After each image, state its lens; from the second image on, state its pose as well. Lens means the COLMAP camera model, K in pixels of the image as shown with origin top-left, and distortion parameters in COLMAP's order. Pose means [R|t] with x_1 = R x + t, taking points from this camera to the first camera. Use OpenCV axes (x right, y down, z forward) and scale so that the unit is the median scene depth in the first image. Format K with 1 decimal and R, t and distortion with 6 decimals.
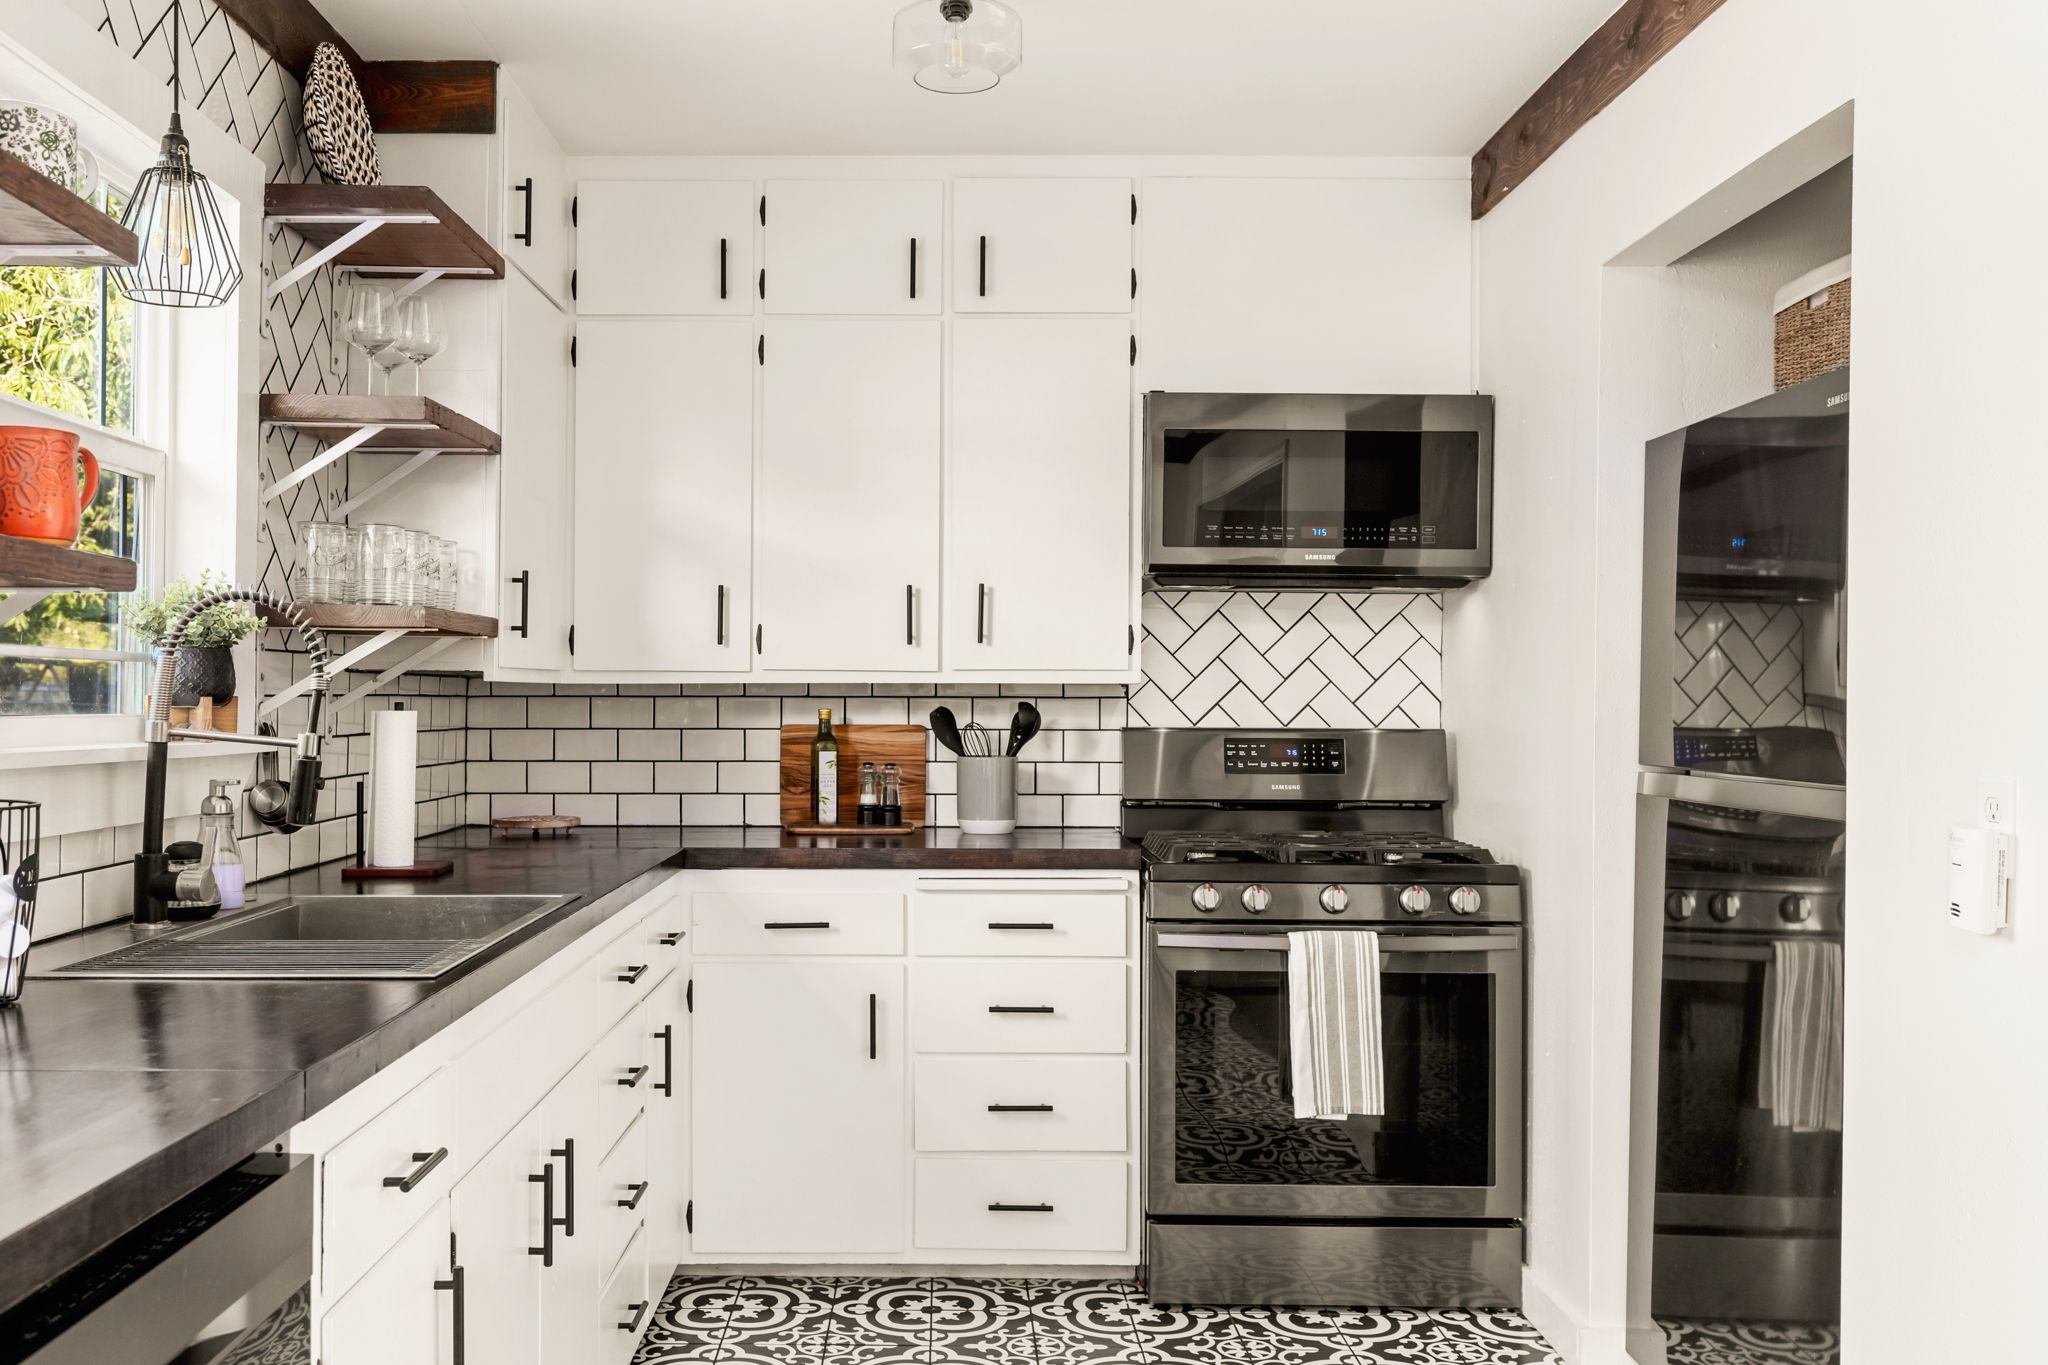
lens RADIAL K [[1957.3, 0, 1022.0], [0, 1957.3, 681.3], [0, 0, 1]] dist [0.036050, 0.000000]
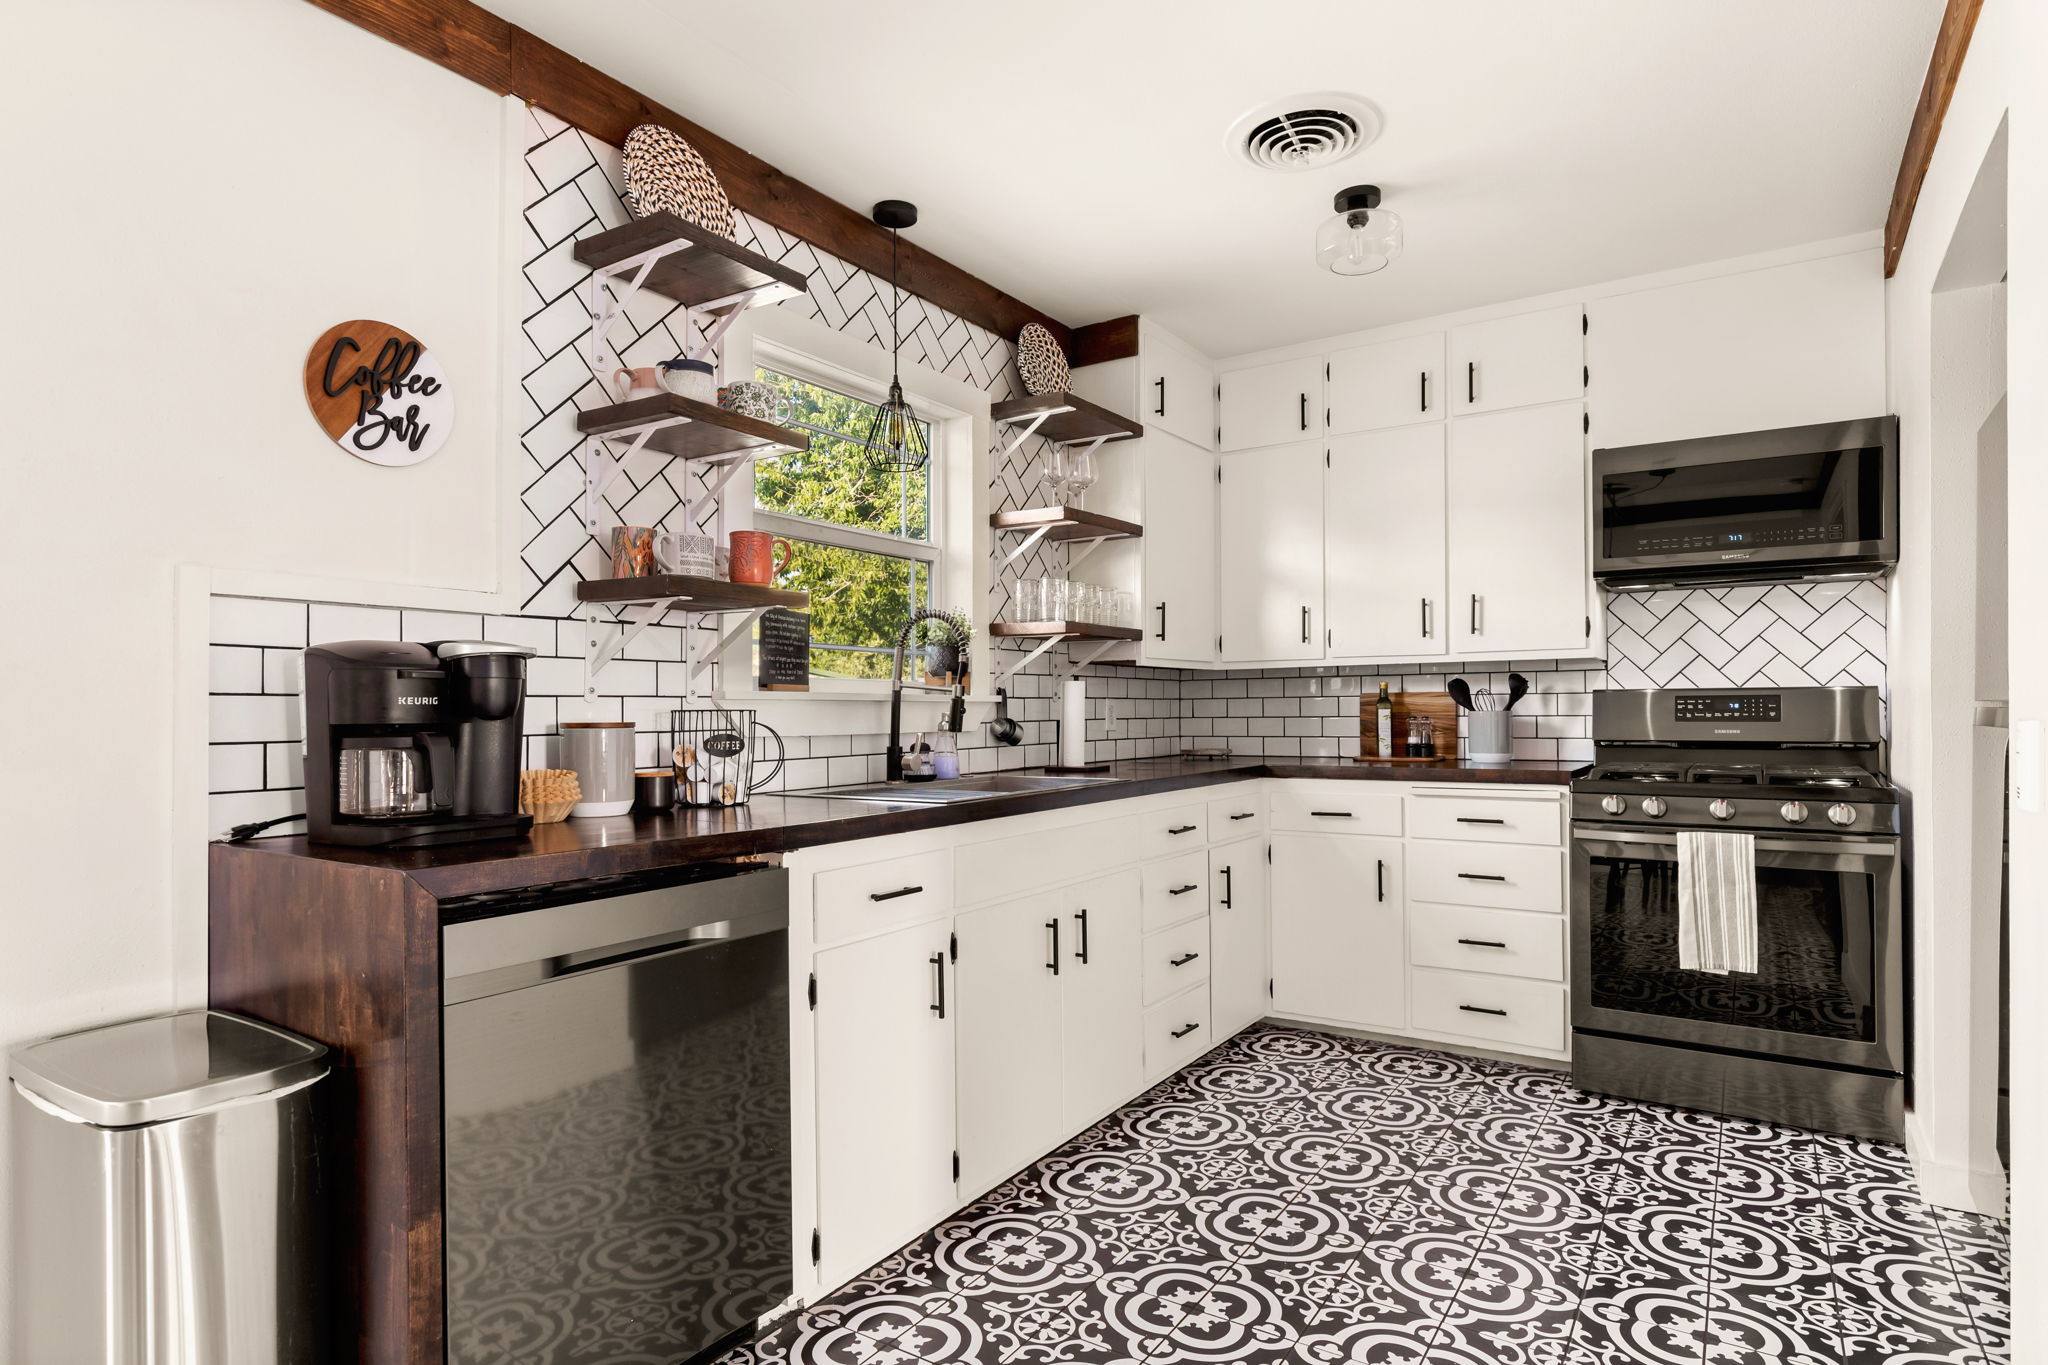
lens RADIAL K [[1147.7, 0, 1017.1], [0, 1147.7, 699.7], [0, 0, 1]] dist [-0.005632, 0.000521]
pose [[0.817032, -0.018281, -0.576303, 0.199385], [0.018726, 0.999811, -0.005167, 0.028813], [0.576288, -0.006570, 0.817220, 0.082435]]
